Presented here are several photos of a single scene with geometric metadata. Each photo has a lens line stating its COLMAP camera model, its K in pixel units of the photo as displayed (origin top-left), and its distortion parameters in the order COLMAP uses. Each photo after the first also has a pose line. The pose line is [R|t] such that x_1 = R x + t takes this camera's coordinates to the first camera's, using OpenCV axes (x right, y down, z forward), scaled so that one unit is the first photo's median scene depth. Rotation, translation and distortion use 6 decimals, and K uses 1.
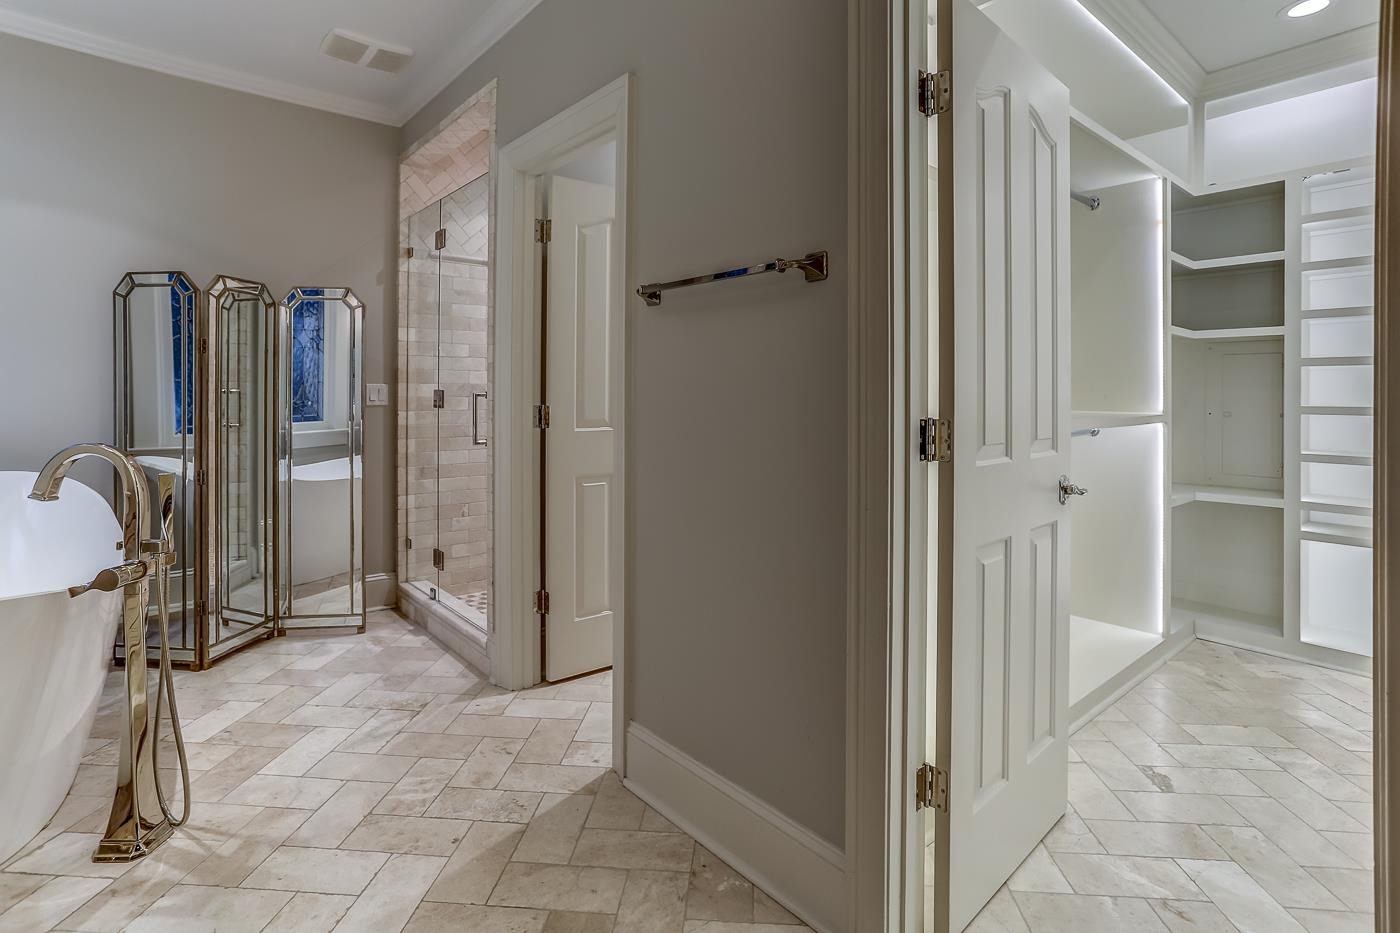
lens RADIAL K [[703.4, 0, 714.9], [0, 703.4, 392.2], [0, 0, 1]] dist [-0.005669, 0.005369]
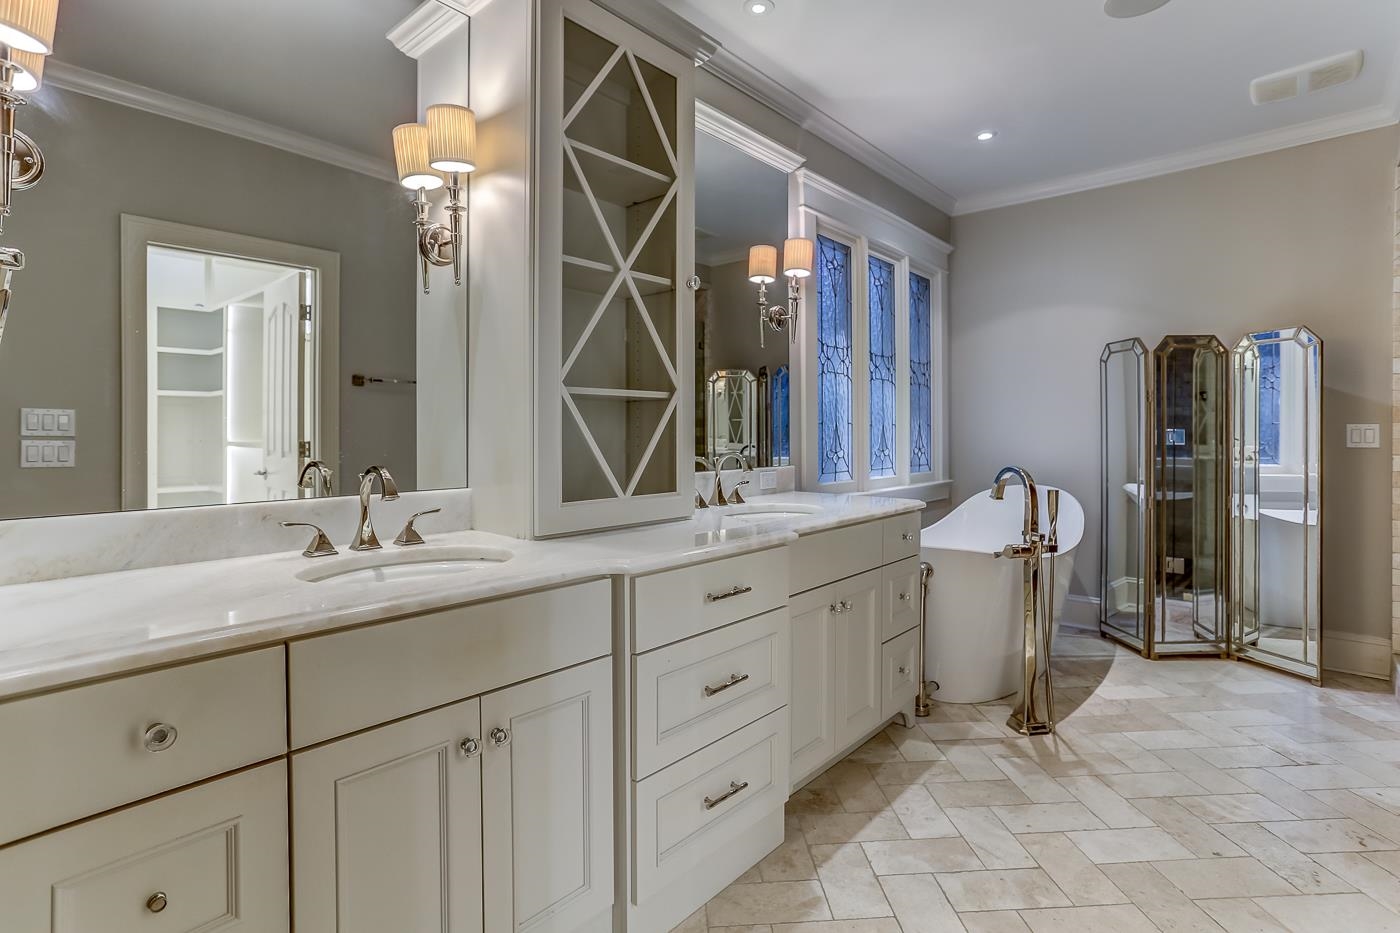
lens RADIAL K [[703.4, 0, 707.0], [0, 703.4, 434.2], [0, 0, 1]] dist [-0.005669, 0.005369]
pose [[0.154401, 0.001424, -0.988007, 0.437972], [0.003359, 0.999992, 0.001966, -0.004489], [0.988003, -0.003622, 0.154395, 0.052947]]
